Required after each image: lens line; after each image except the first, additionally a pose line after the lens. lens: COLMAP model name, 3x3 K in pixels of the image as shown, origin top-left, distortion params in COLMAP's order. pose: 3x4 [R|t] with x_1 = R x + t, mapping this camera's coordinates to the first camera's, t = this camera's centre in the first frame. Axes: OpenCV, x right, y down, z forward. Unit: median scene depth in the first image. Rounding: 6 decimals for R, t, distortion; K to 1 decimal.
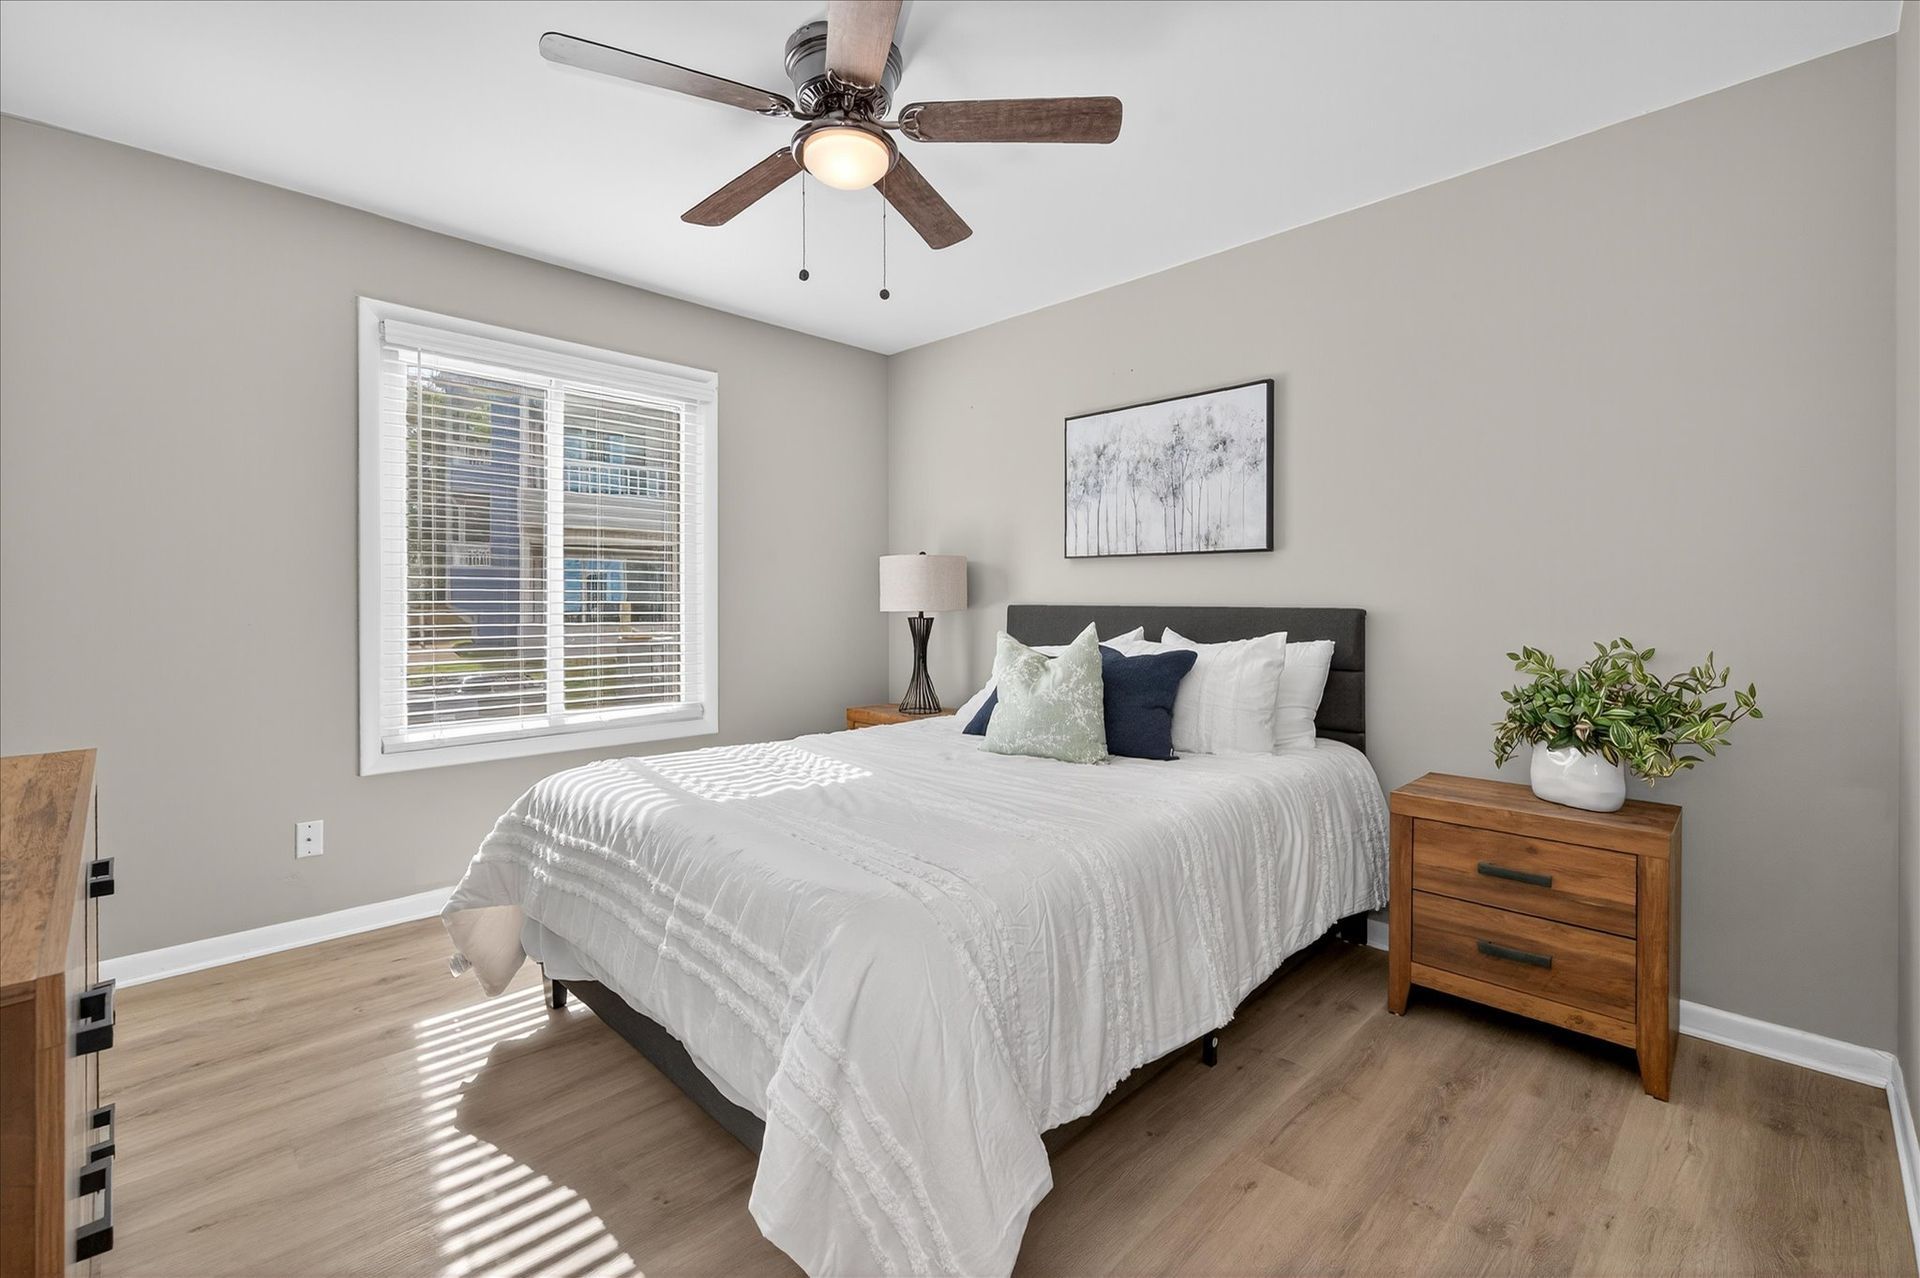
lens RADIAL K [[877.4, 0, 972.1], [0, 877.4, 610.1], [0, 0, 1]] dist [0.005119, 0.000831]
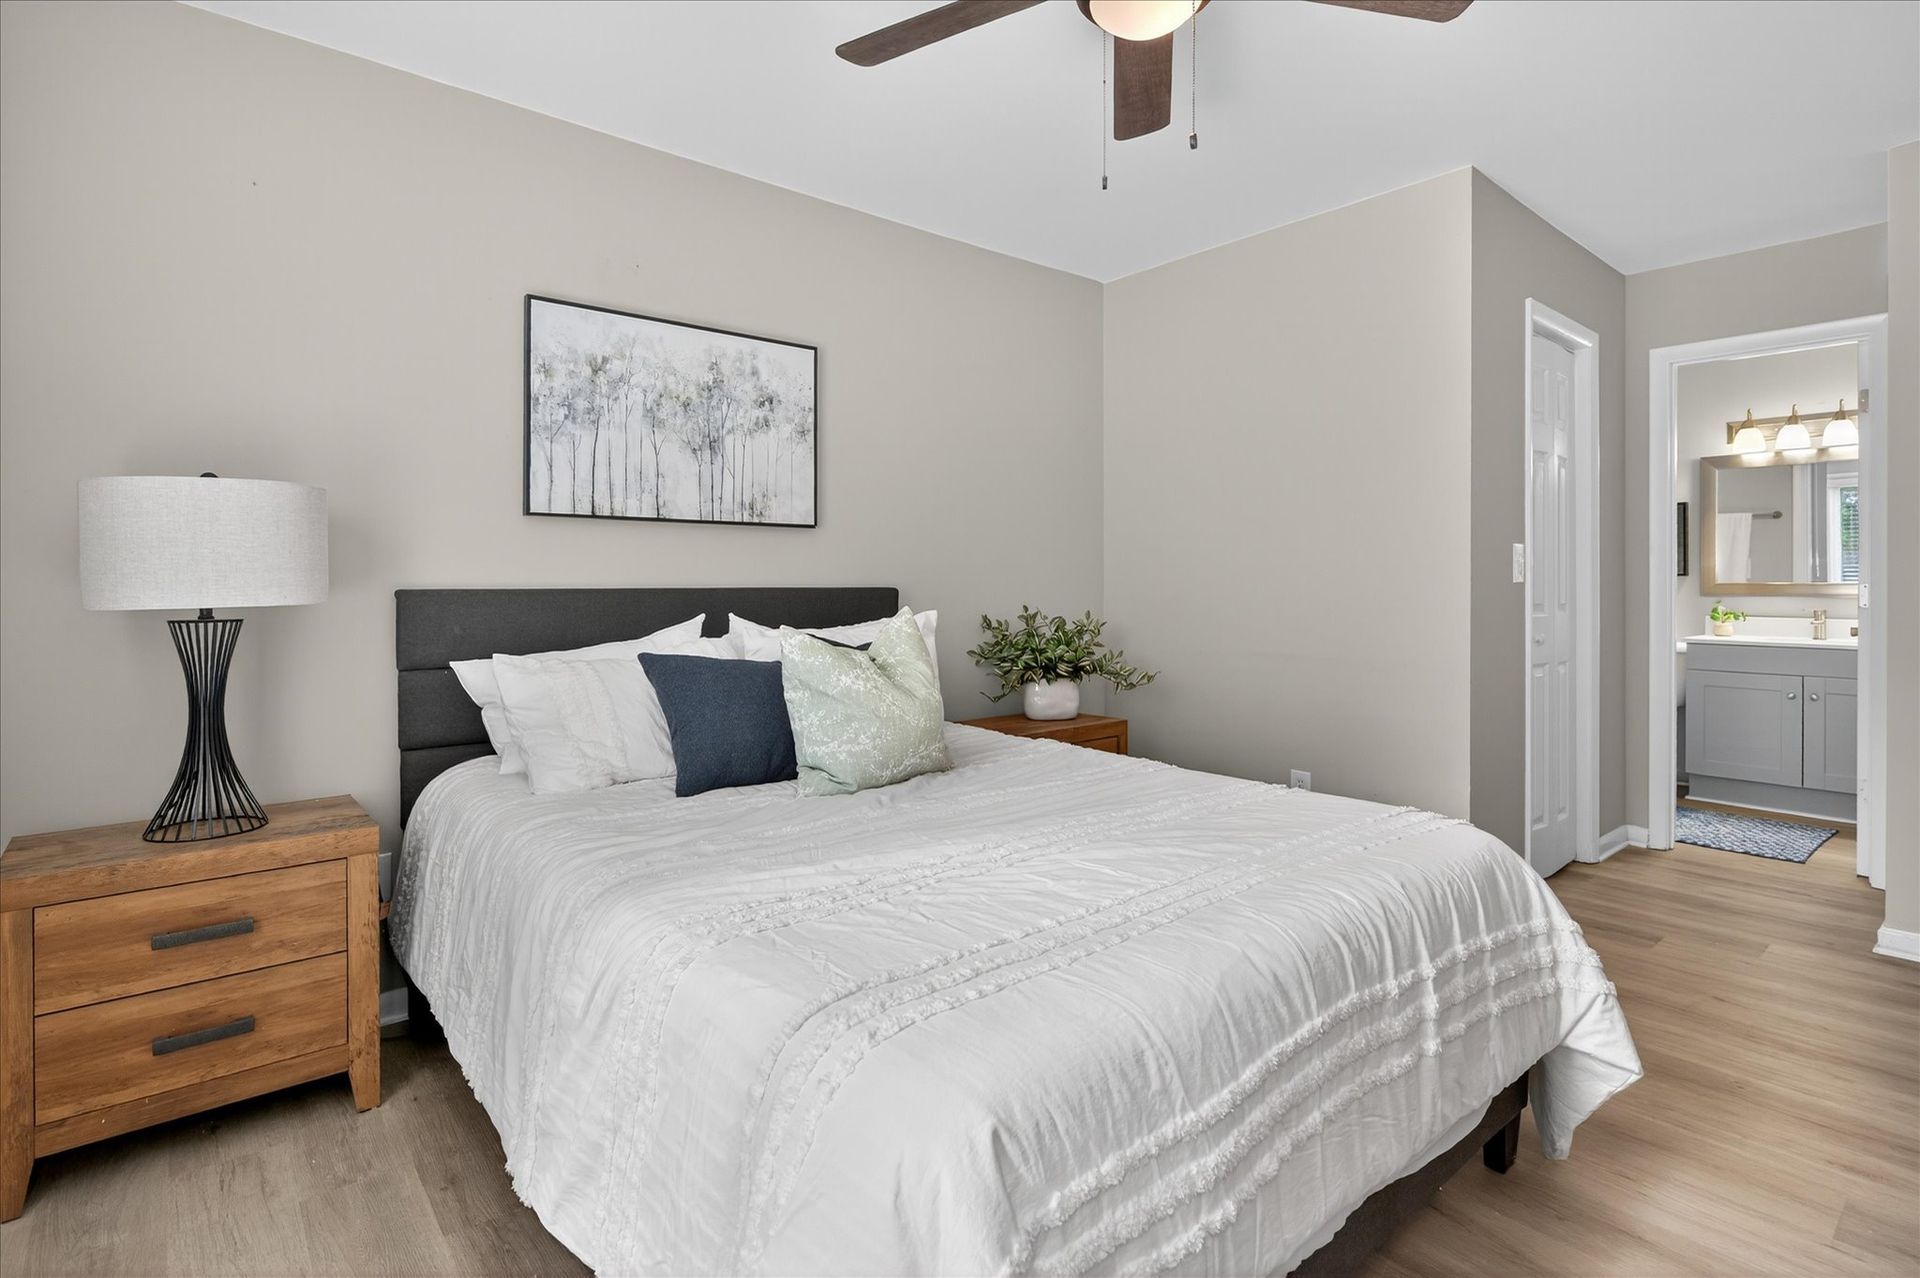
lens RADIAL K [[927.9, 0, 952.5], [0, 927.9, 592.7], [0, 0, 1]] dist [-0.001968, -0.000615]
pose [[0.085368, -0.015240, 0.996233, -0.599318], [0.011518, 0.999831, 0.014308, -0.009184], [-0.996283, 0.010253, 0.085529, 0.707999]]
